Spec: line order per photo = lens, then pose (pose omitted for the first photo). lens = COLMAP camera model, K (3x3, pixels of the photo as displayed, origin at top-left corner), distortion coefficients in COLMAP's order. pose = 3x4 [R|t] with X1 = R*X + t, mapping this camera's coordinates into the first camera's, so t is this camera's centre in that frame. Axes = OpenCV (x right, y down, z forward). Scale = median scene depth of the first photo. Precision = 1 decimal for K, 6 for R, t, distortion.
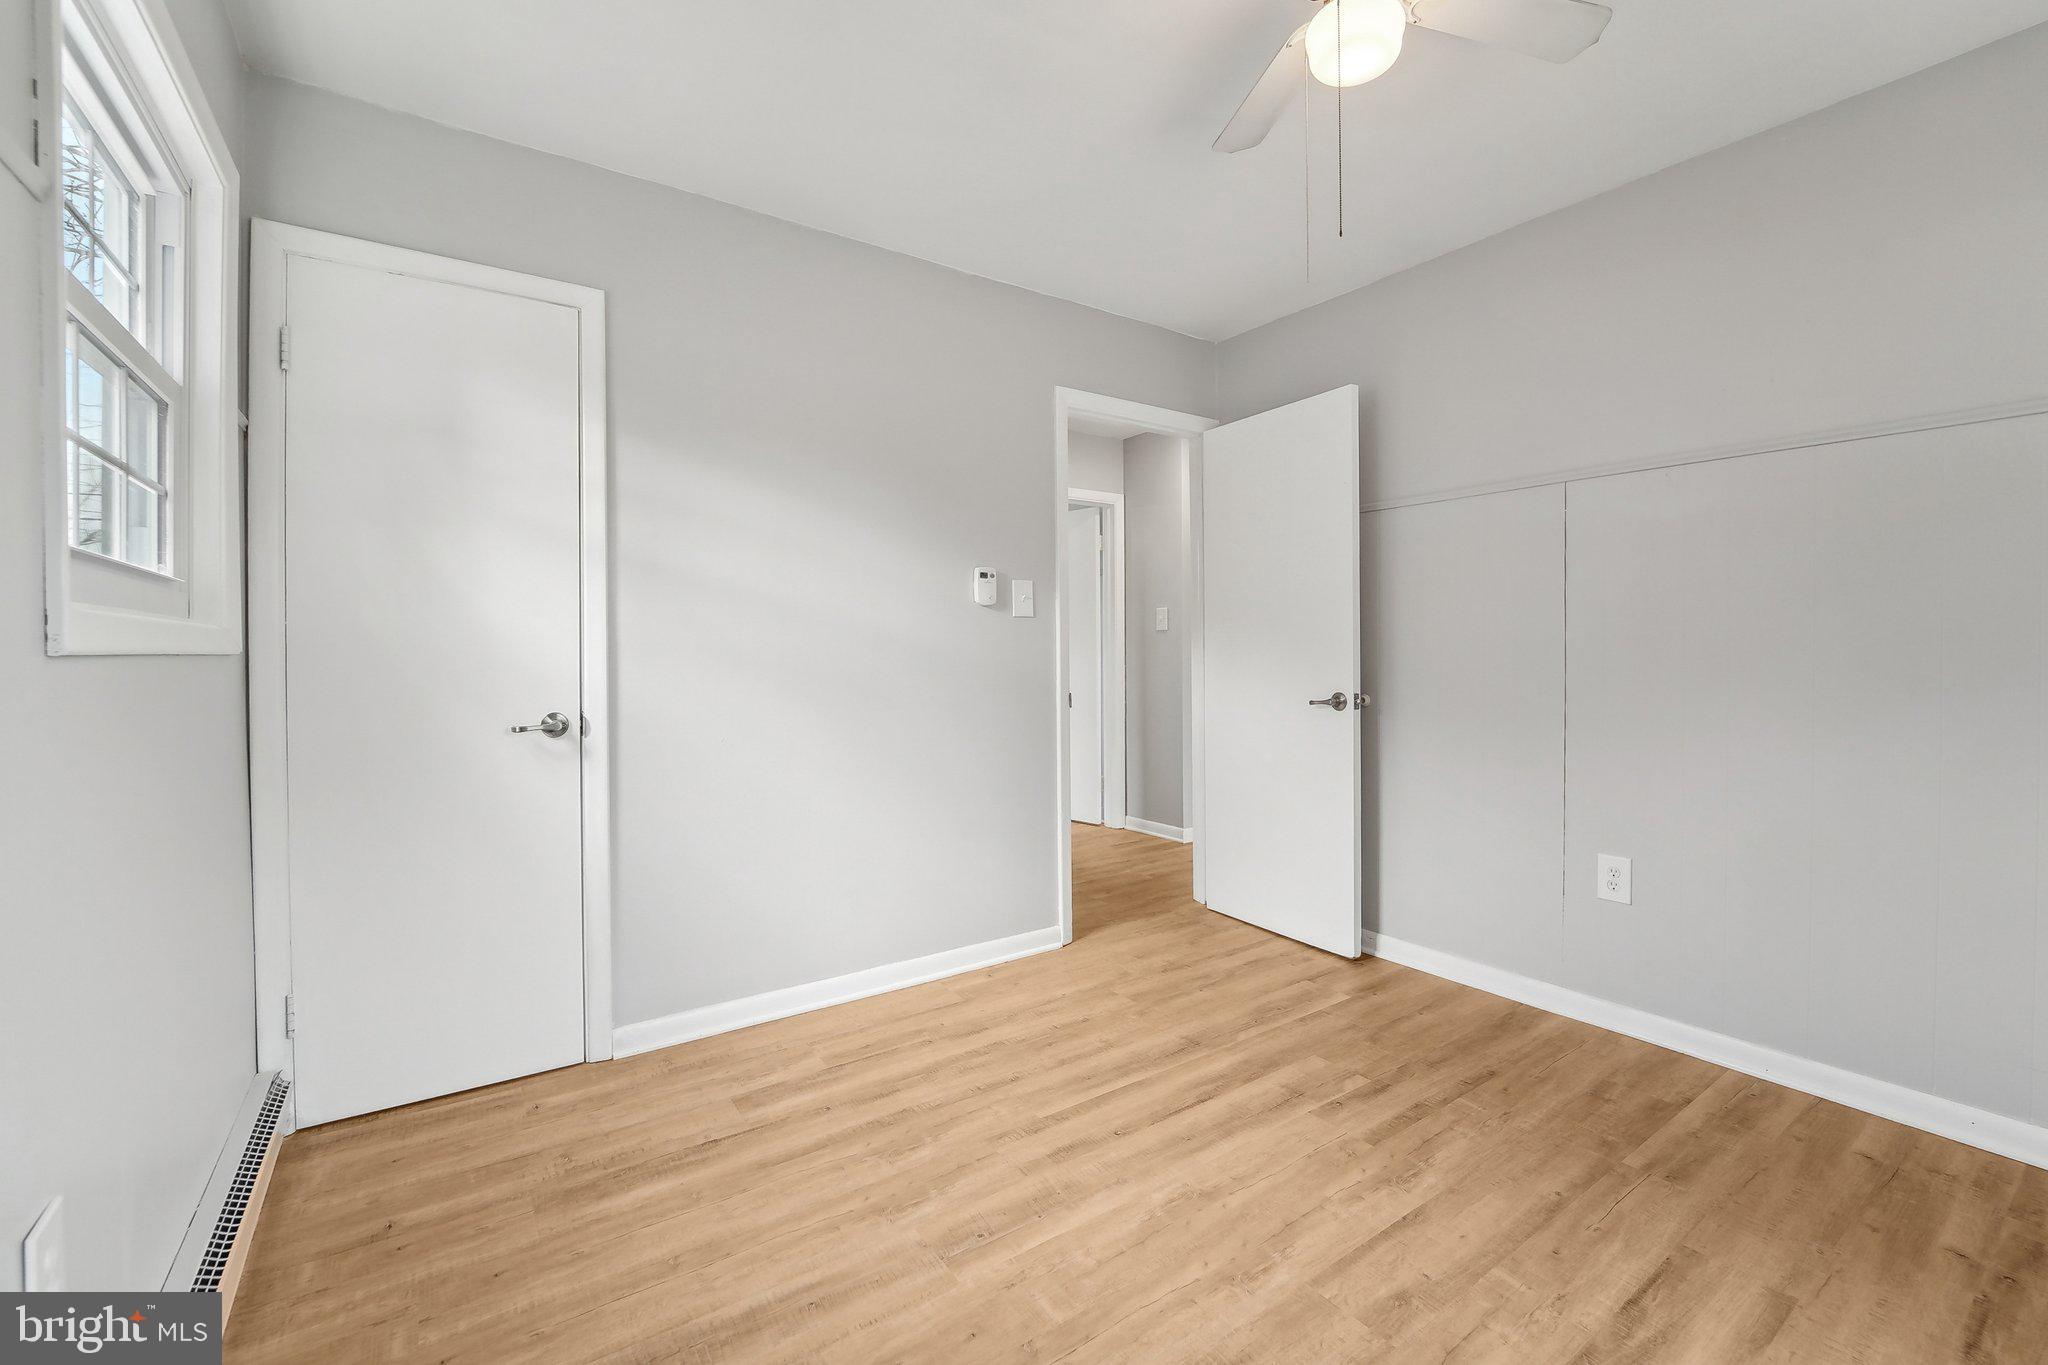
lens RADIAL K [[854.8, 0, 1034.1], [0, 854.8, 680.9], [0, 0, 1]] dist [-0.018958, 0.000015]
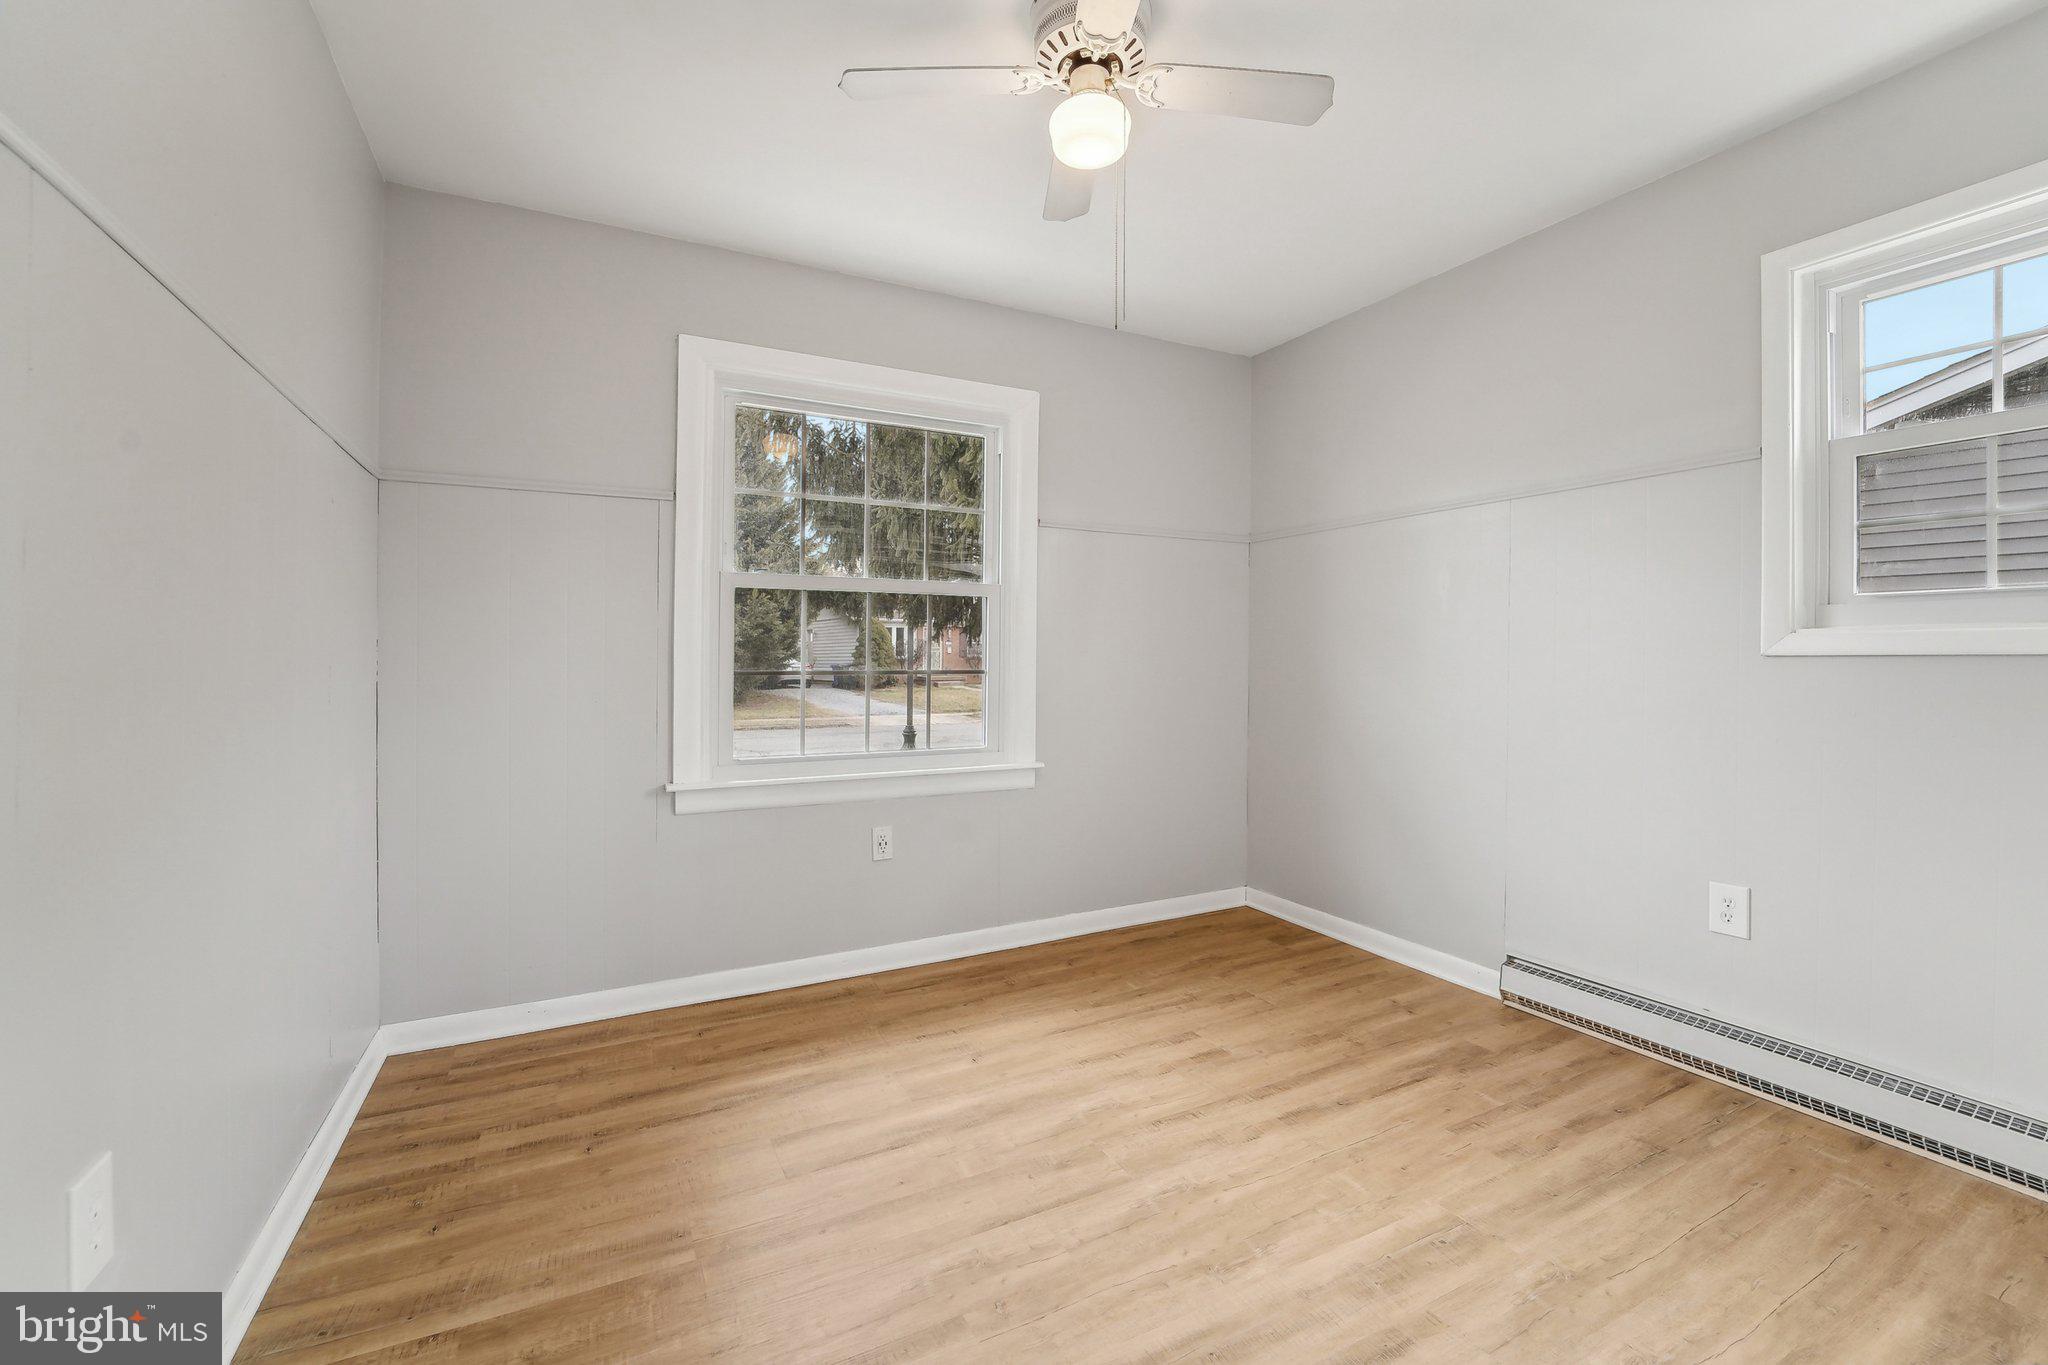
lens RADIAL K [[854.8, 0, 1034.1], [0, 854.8, 680.9], [0, 0, 1]] dist [-0.018958, 0.000015]
pose [[-0.992199, 0.005758, 0.124532, 0.273755], [0.012790, 0.998363, 0.055739, -0.057882], [-0.124007, 0.056897, -0.990649, 1.927611]]
